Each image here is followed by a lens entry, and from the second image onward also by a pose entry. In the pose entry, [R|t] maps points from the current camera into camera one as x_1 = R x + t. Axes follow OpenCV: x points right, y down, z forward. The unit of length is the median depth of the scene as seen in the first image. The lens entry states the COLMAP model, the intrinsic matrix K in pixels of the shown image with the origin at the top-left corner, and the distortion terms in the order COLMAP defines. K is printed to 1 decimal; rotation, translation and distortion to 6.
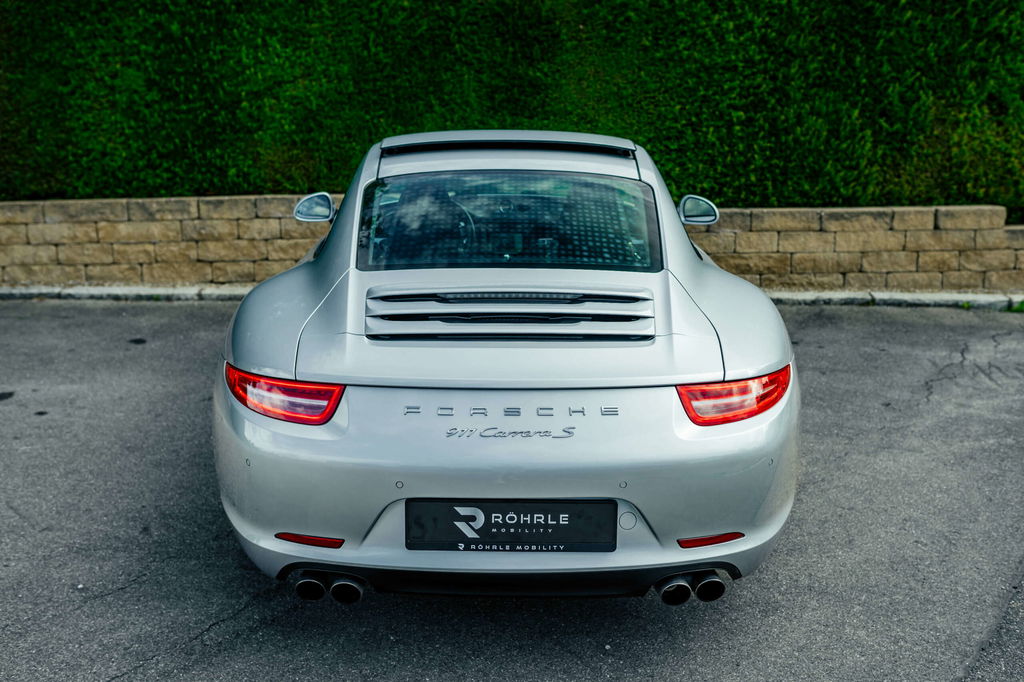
lens RADIAL K [[1043.5, 0, 530.4], [0, 1043.5, 358.2], [0, 0, 1]] dist [-0.057149, 0.078111]
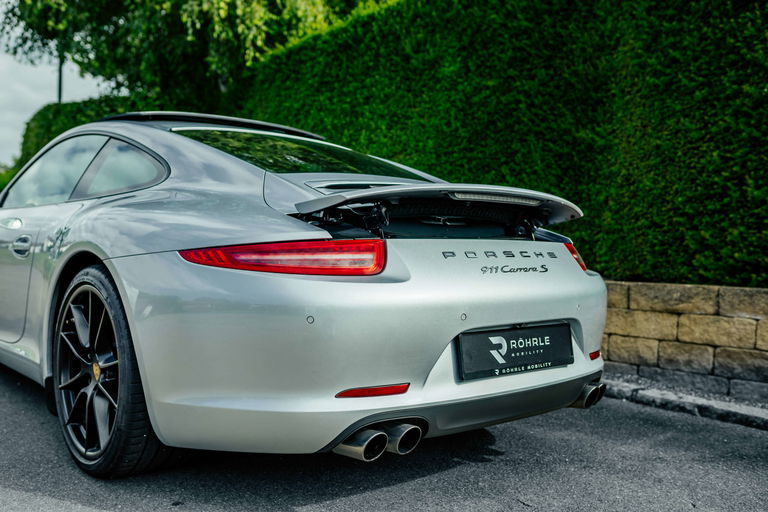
lens RADIAL K [[733.2, 0, 387.2], [0, 733.2, 257.8], [0, 0, 1]] dist [-0.059284, 0.082166]
pose [[0.655571, 0.035596, -0.754294, 0.393891], [-0.228150, 0.961543, -0.152914, -0.031001], [0.719843, 0.272338, 0.638481, 0.506109]]
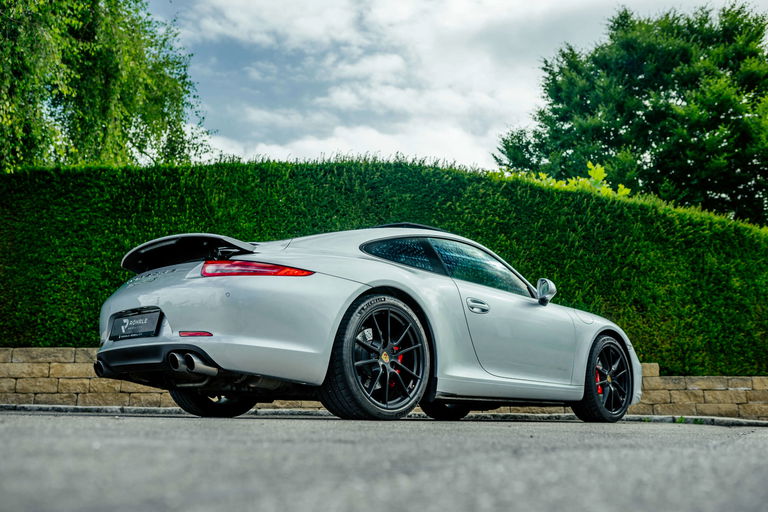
lens RADIAL K [[733.2, 0, 387.2], [0, 733.2, 257.8], [0, 0, 1]] dist [-0.059284, 0.082166]
pose [[0.991648, 0.034213, 0.124355, -0.090760], [0.027847, 0.884636, -0.465451, 0.214524], [-0.125933, 0.465026, 0.876294, 0.007143]]
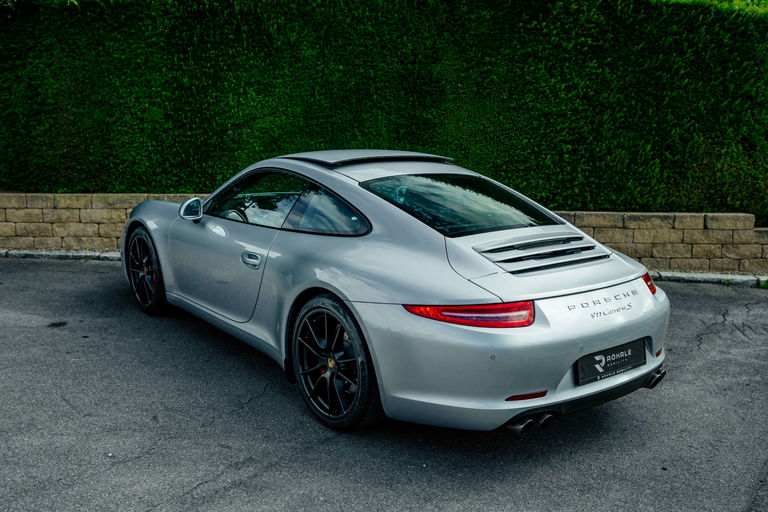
lens RADIAL K [[733.2, 0, 387.2], [0, 733.2, 257.8], [0, 0, 1]] dist [-0.059284, 0.082166]
pose [[0.998765, 0.028048, -0.041012, -0.003989], [-0.031024, 0.996789, -0.073815, 0.002931], [0.038810, 0.074996, 0.996428, -0.013049]]
